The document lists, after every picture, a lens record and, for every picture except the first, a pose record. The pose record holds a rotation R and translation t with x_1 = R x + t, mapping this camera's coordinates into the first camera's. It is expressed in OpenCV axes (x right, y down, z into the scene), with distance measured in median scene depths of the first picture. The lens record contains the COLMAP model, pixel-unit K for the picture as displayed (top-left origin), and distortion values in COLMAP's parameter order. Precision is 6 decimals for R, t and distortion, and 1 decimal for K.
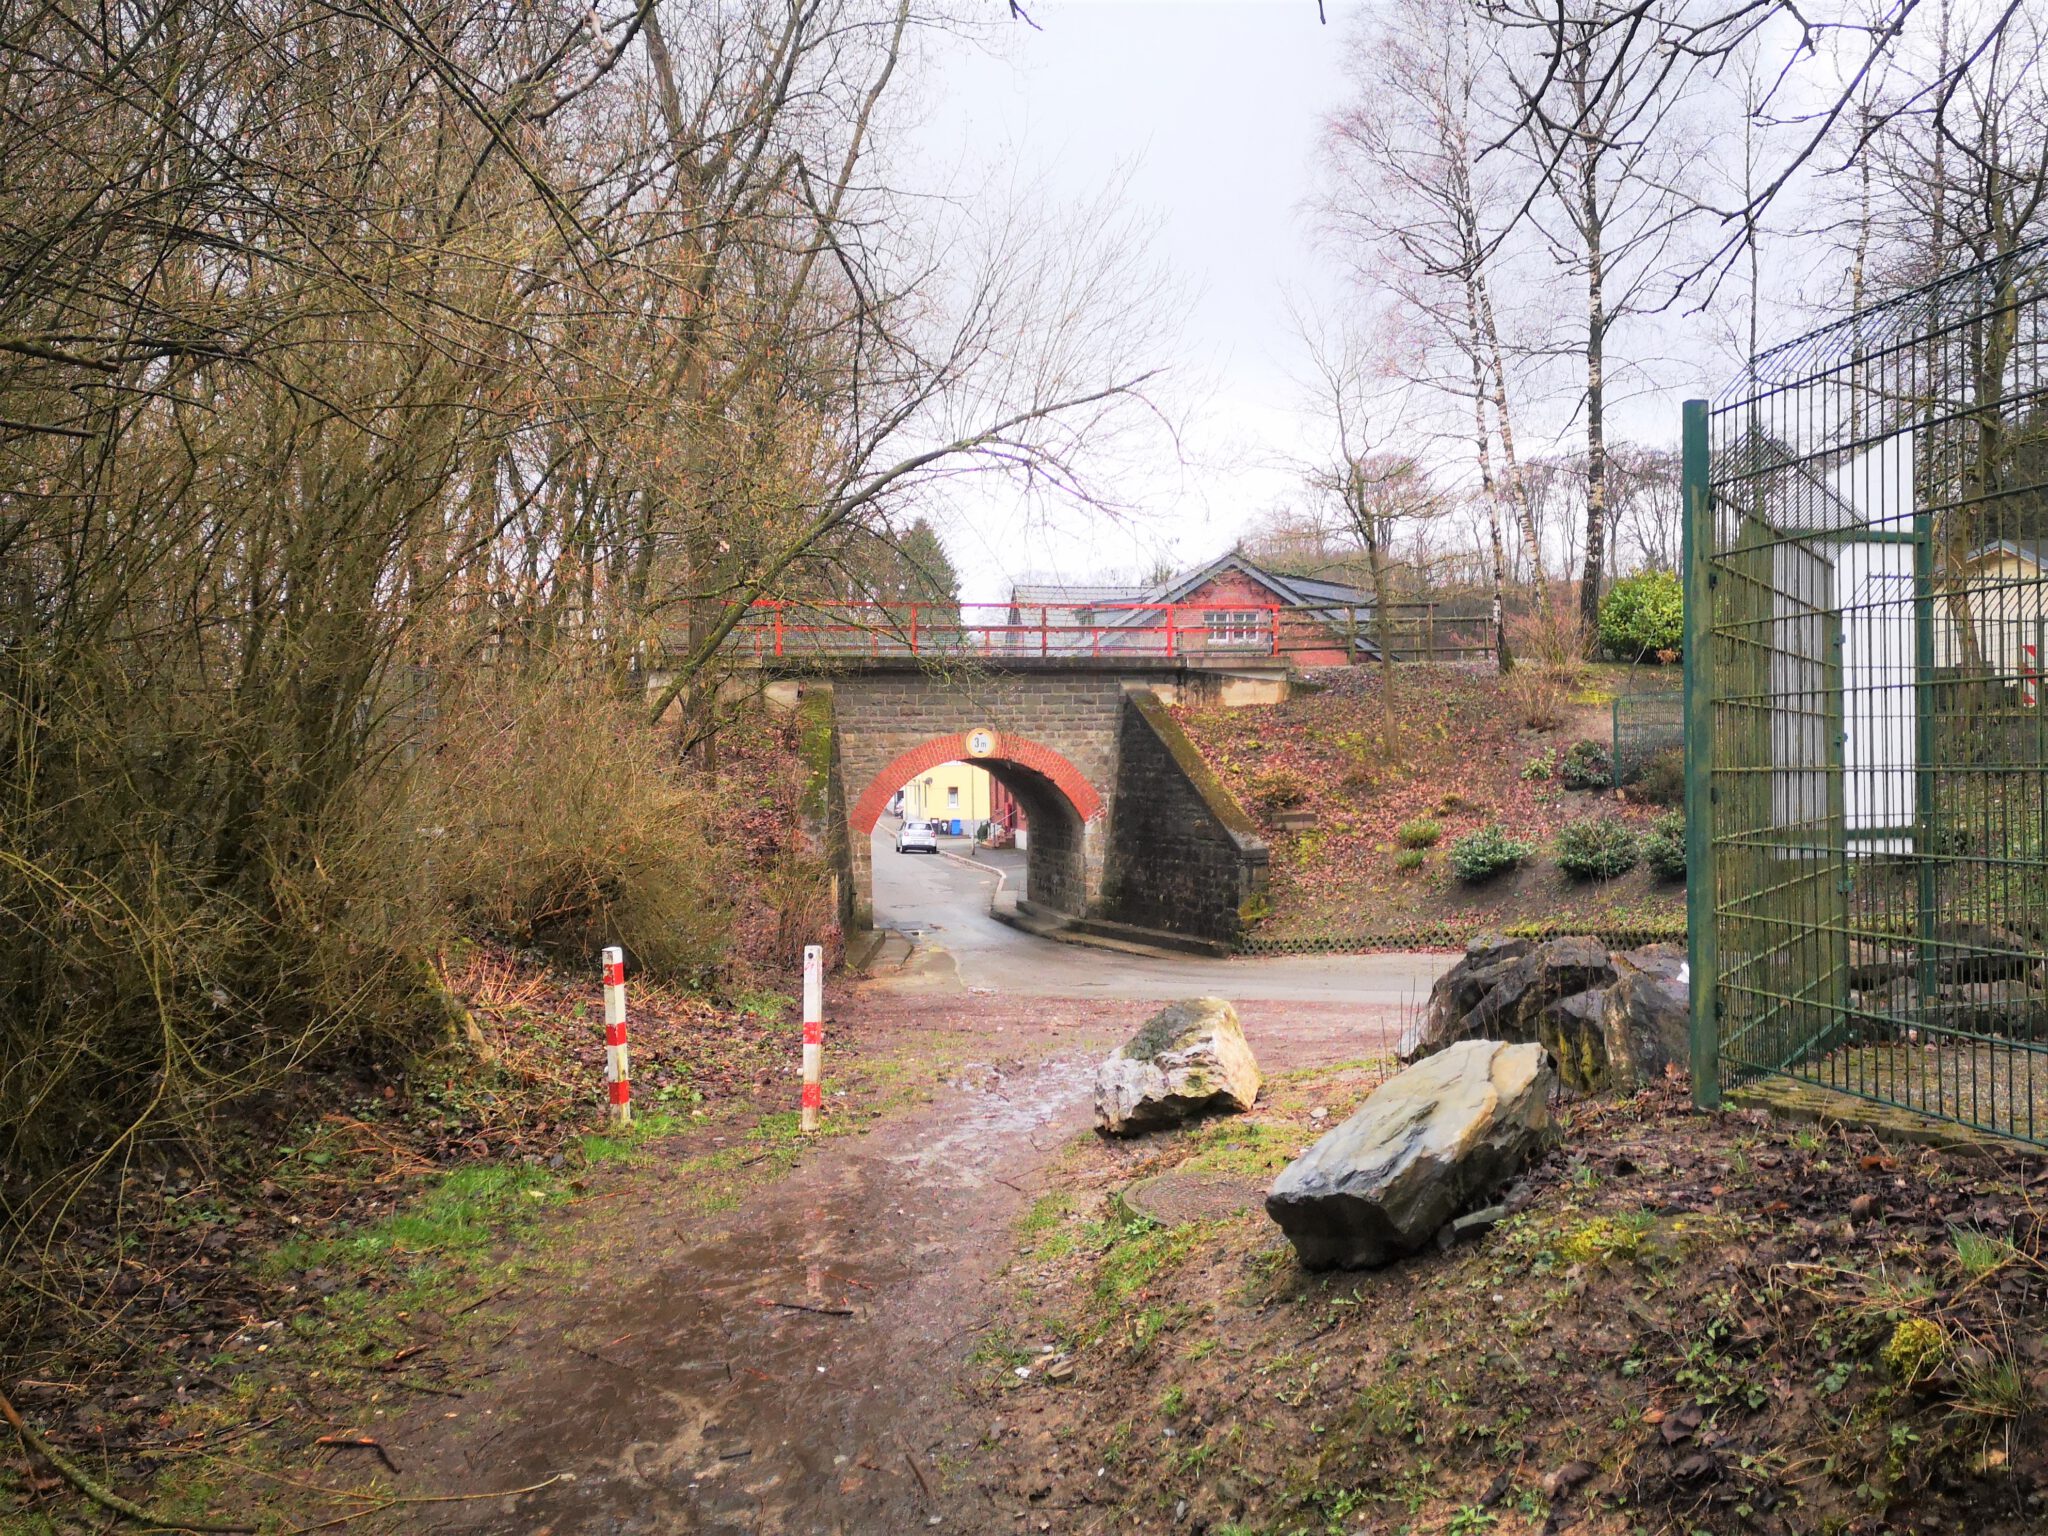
lens RADIAL K [[1679.6, 0, 964.6], [0, 1679.6, 739.9], [0, 0, 1]] dist [-0.005752, -0.001842]
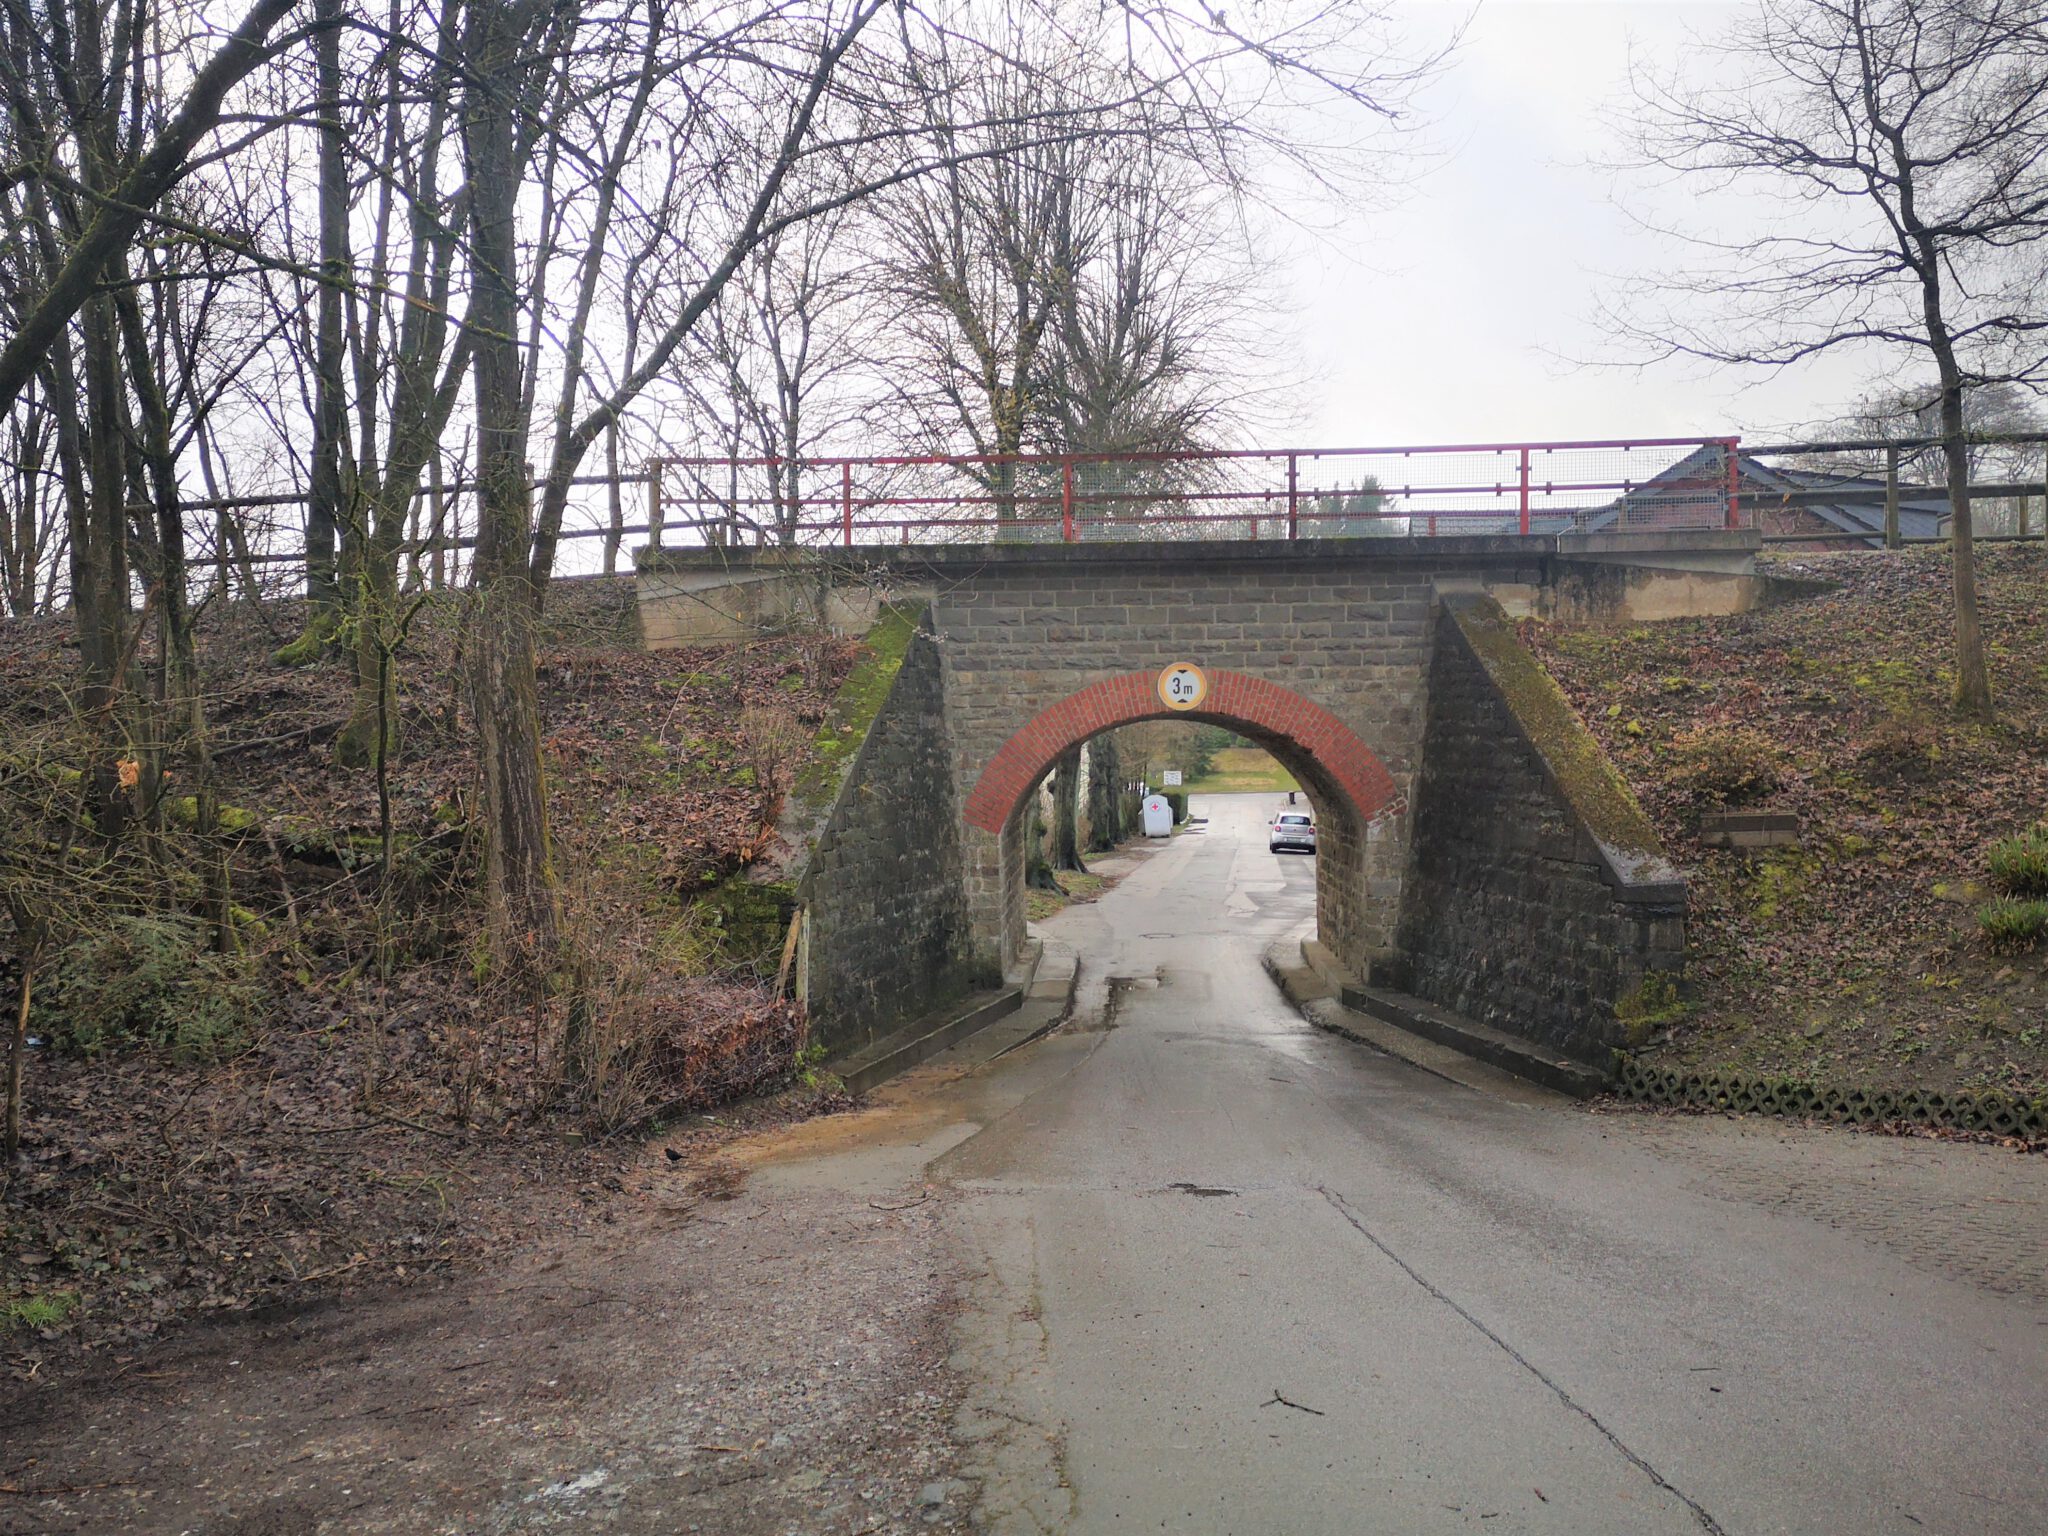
lens RADIAL K [[1691.9, 0, 945.3], [0, 1691.9, 730.2], [0, 0, 1]] dist [0.113983, -0.138909]
pose [[0.958300, 0.004891, -0.285724, 0.102036], [-0.004358, 0.999987, 0.002503, 0.016389], [0.285733, -0.001154, 0.958309, 0.392719]]
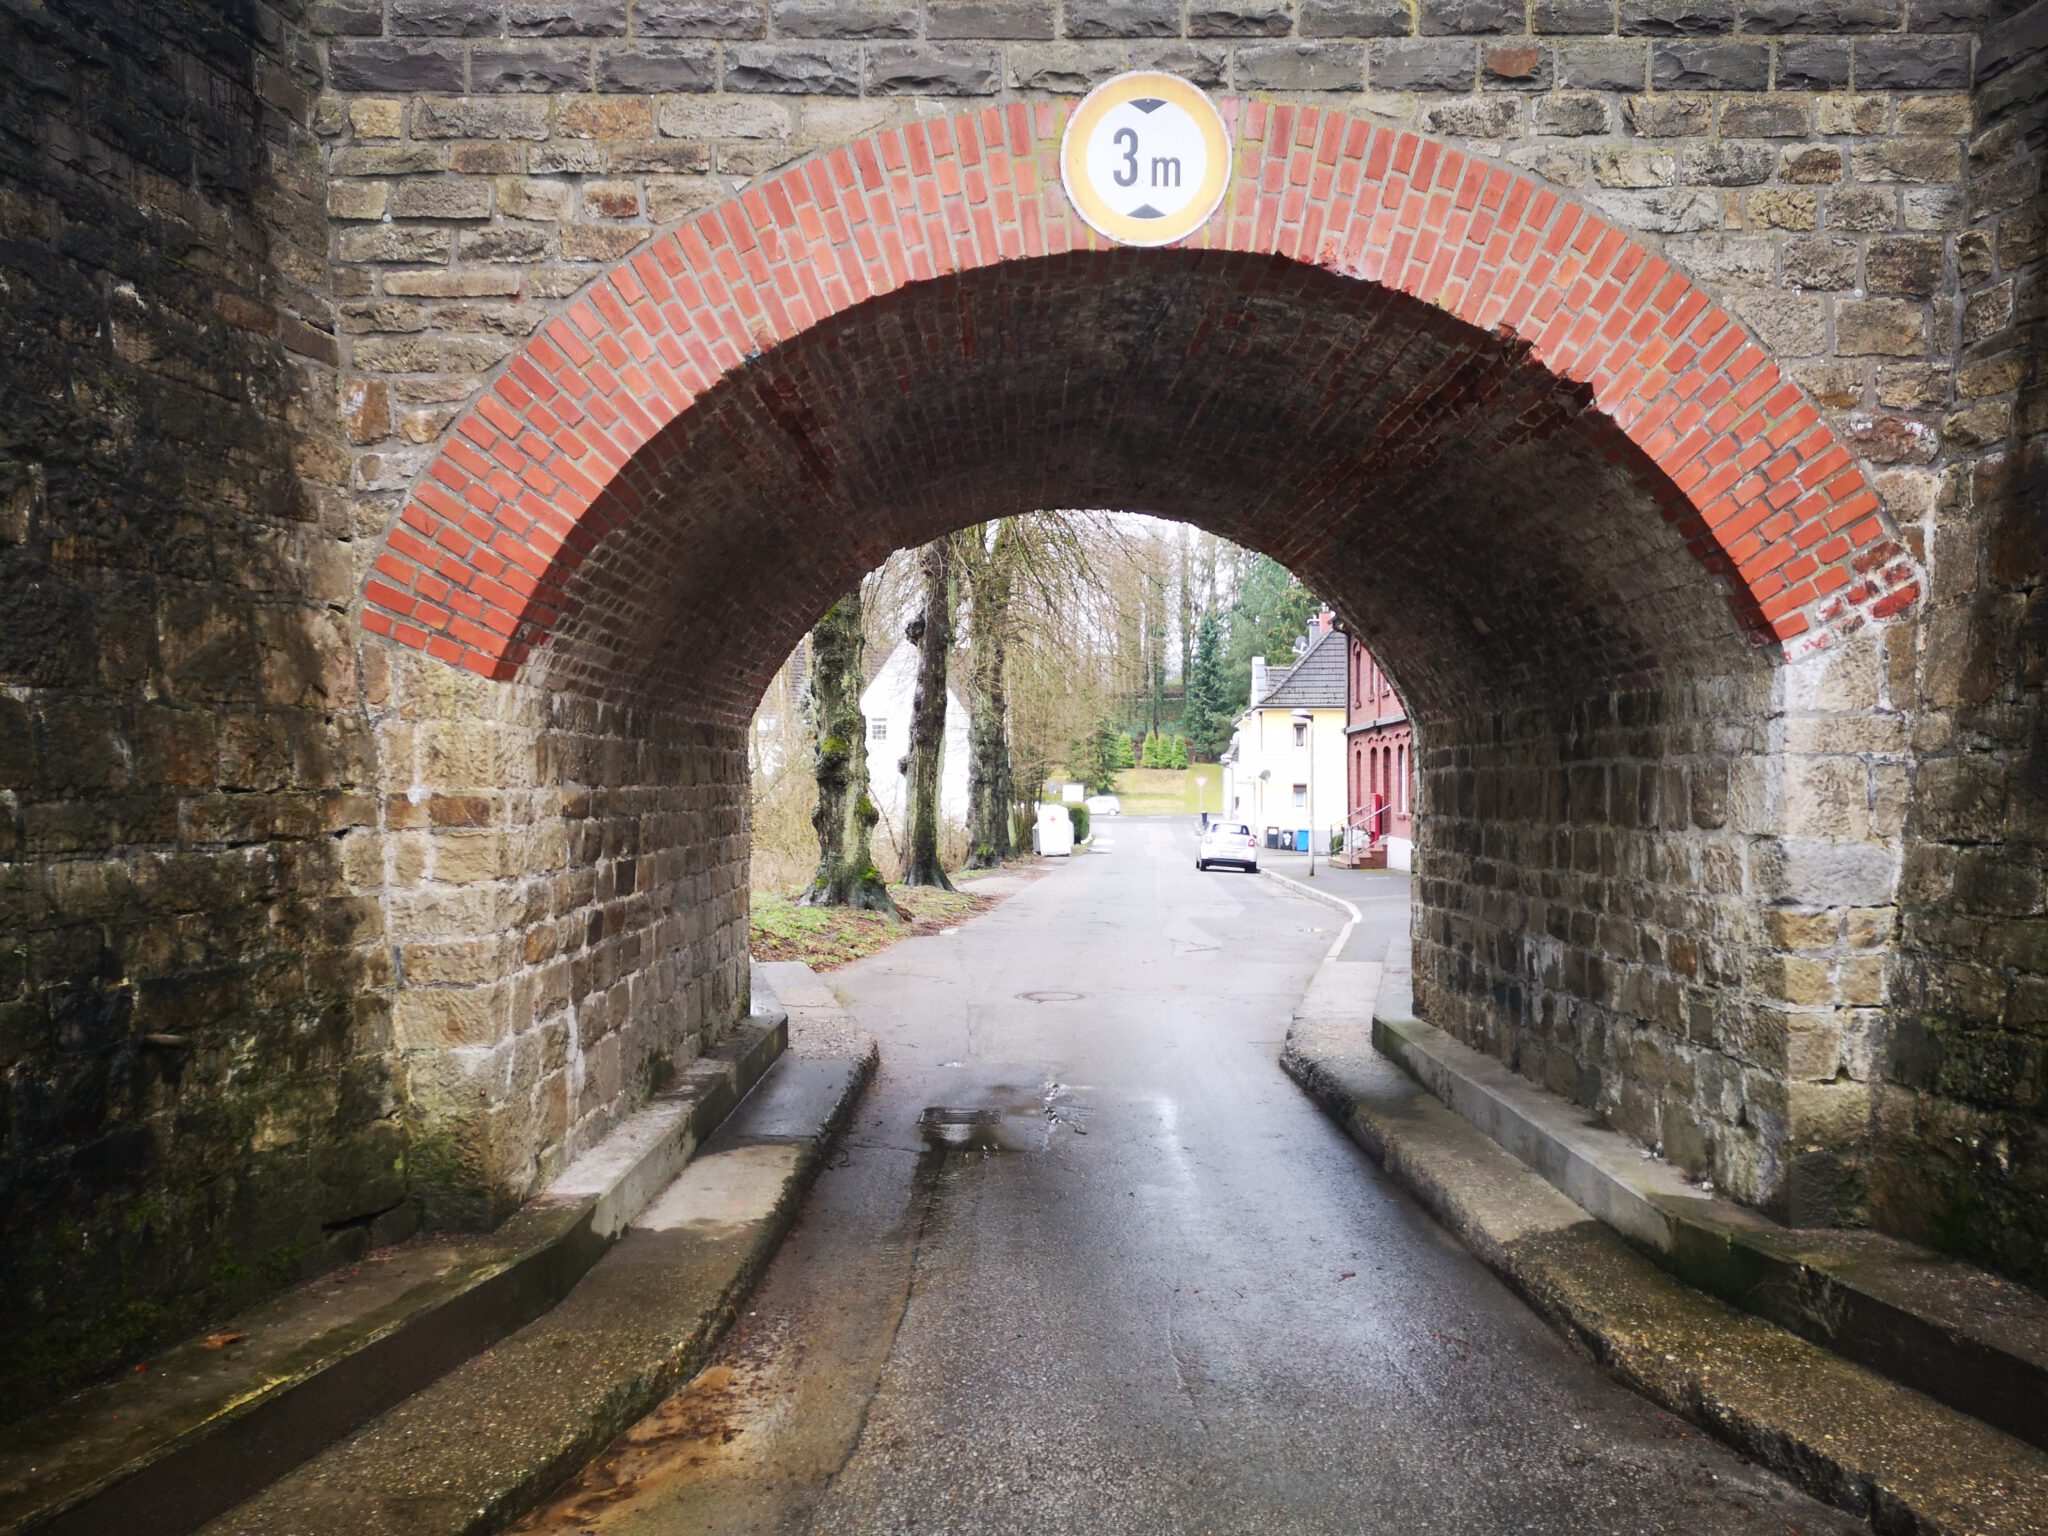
lens RADIAL K [[1679.6, 0, 964.6], [0, 1679.6, 739.9], [0, 0, 1]] dist [-0.005752, -0.001842]
pose [[0.975743, 0.014404, -0.218443, 0.029284], [-0.017581, 0.999766, -0.012609, 0.063323], [0.218210, 0.016144, 0.975768, 0.833163]]
